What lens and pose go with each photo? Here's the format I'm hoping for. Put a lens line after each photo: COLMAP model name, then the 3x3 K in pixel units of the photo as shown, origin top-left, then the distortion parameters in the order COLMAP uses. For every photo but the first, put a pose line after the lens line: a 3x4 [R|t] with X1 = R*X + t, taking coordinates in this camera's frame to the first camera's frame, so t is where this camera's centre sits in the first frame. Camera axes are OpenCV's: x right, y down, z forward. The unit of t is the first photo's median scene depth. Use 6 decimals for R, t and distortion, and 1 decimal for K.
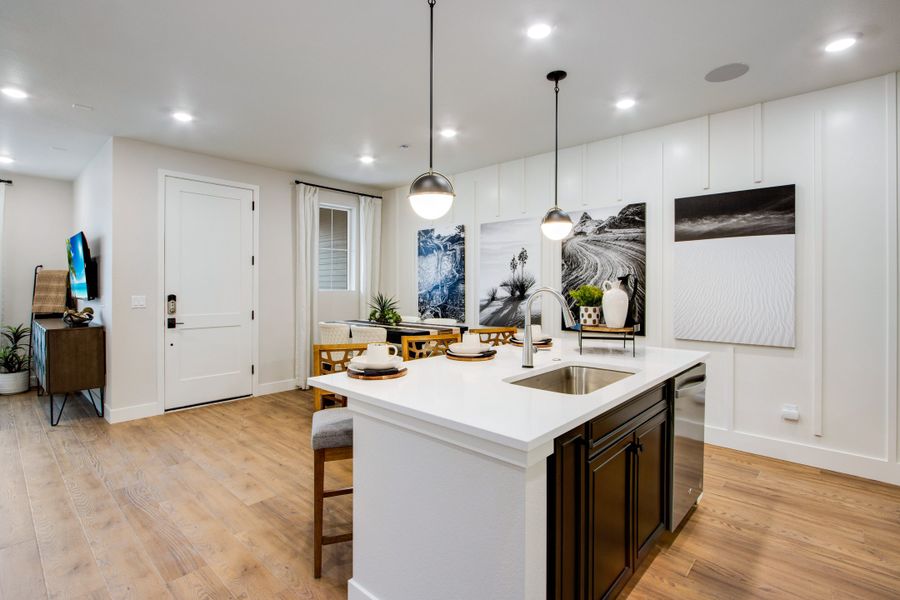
lens RADIAL K [[418.7, 0, 437.0], [0, 418.7, 283.0], [0, 0, 1]] dist [0.000334, 0.000005]
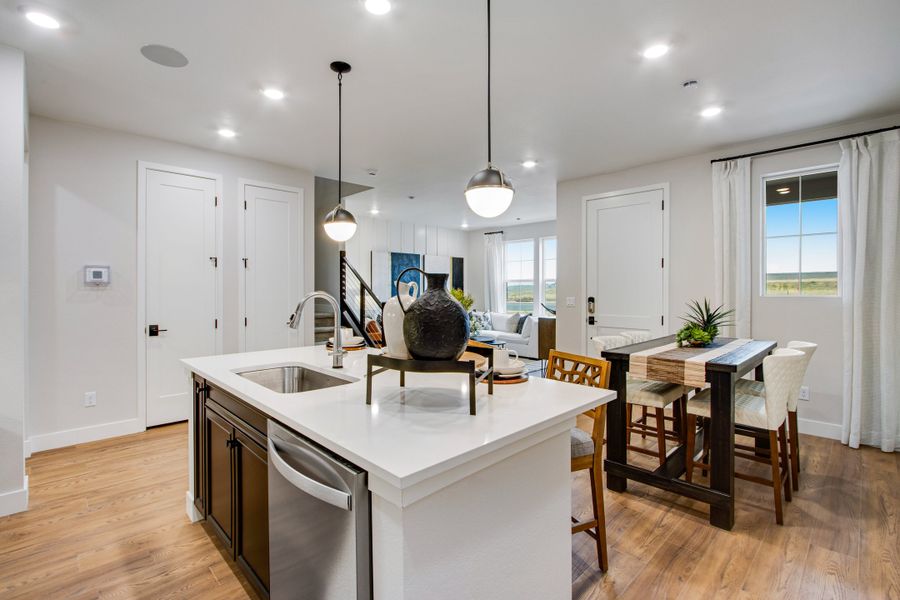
lens RADIAL K [[409.6, 0, 436.8], [0, 409.6, 295.1], [0, 0, 1]] dist [-0.018347, -0.000503]
pose [[-0.027564, 0.013898, -0.999523, 0.771026], [0.006579, 0.999884, 0.013722, 0.003556], [0.999598, -0.006197, -0.027653, 0.799735]]
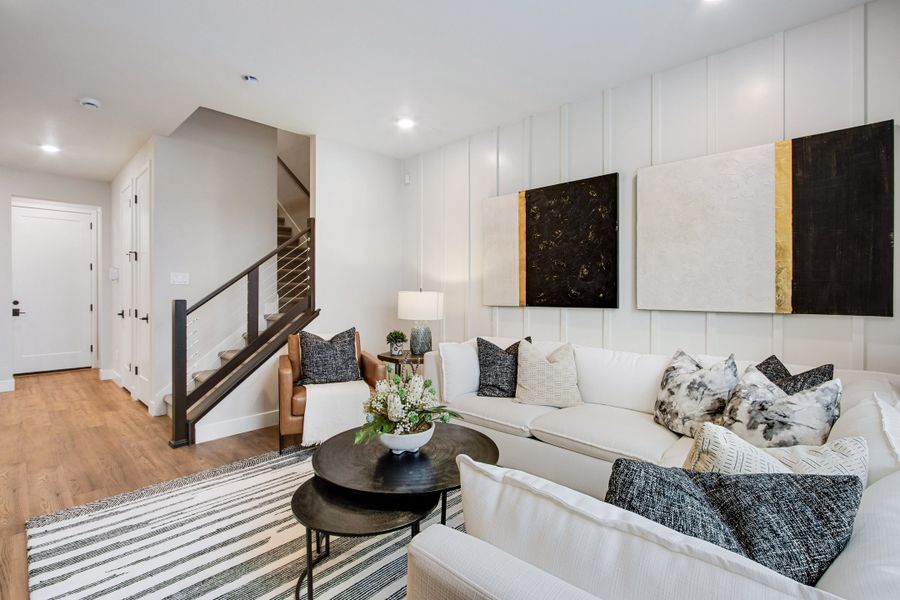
lens RADIAL K [[407.4, 0, 450.4], [0, 407.4, 293.5], [0, 0, 1]] dist [0.005011, 0.000570]
pose [[-0.999792, -0.000610, -0.020404, -1.674767], [-0.000350, 0.999918, -0.012769, 0.055685], [0.020410, -0.012759, -0.999710, 1.537347]]
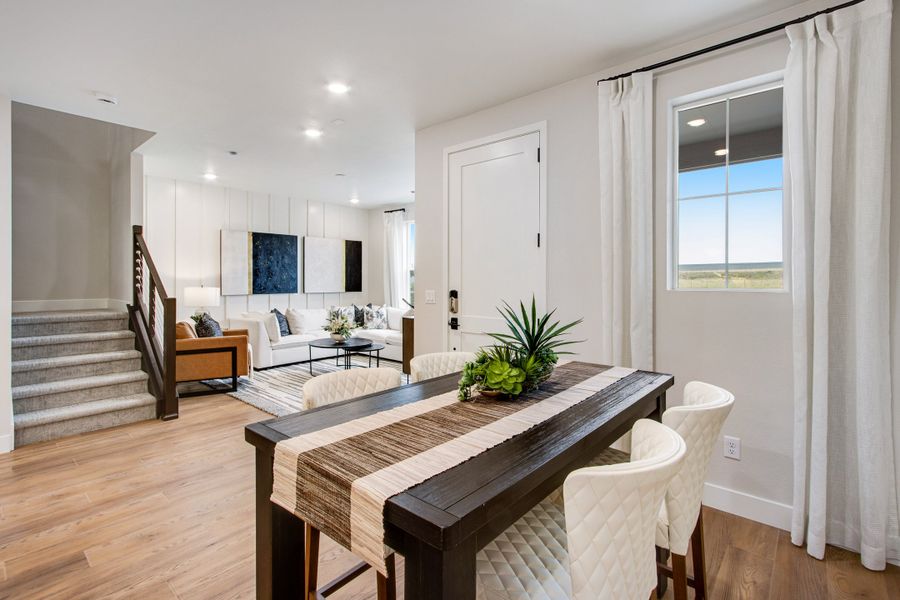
lens RADIAL K [[418.7, 0, 437.0], [0, 418.7, 283.0], [0, 0, 1]] dist [0.000334, 0.000005]
pose [[0.054762, 0.009034, -0.998459, 0.301472], [0.006648, 0.999934, 0.009412, 0.005869], [0.998477, -0.007153, 0.054698, 1.257074]]
